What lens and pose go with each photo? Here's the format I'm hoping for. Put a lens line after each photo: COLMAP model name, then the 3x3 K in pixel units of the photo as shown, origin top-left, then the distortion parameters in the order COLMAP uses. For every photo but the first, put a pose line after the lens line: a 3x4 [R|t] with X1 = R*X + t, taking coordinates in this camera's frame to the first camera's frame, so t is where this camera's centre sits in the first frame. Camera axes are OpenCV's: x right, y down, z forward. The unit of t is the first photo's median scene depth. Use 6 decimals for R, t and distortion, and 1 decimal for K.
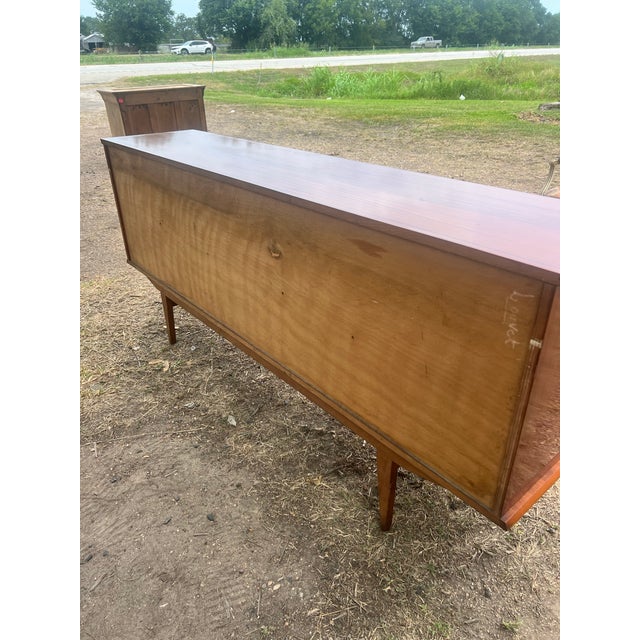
lens RADIAL K [[490.2, 0, 318.2], [0, 490.2, 324.1], [0, 0, 1]] dist [0.046456, -0.055045]
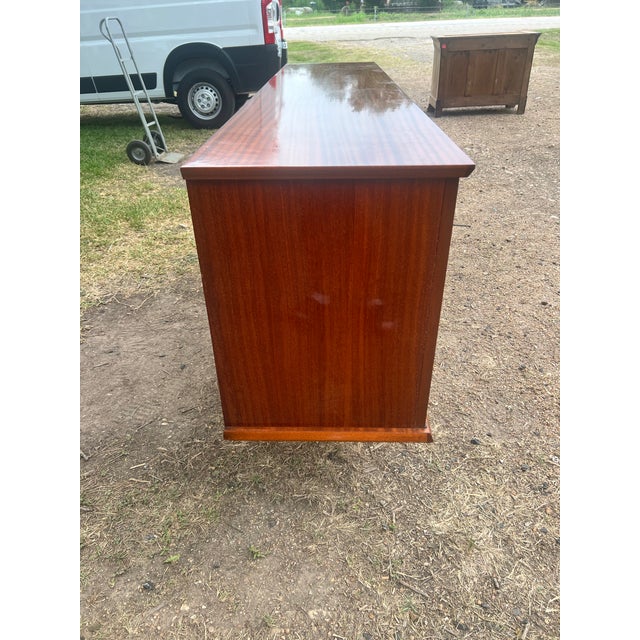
lens RADIAL K [[490.2, 0, 318.2], [0, 490.2, 324.1], [0, 0, 1]] dist [0.046456, -0.055045]
pose [[0.736705, 0.353033, -0.576744, 0.708173], [-0.310326, 0.934290, 0.175496, -0.041779], [0.600802, 0.049690, 0.797852, 0.183586]]
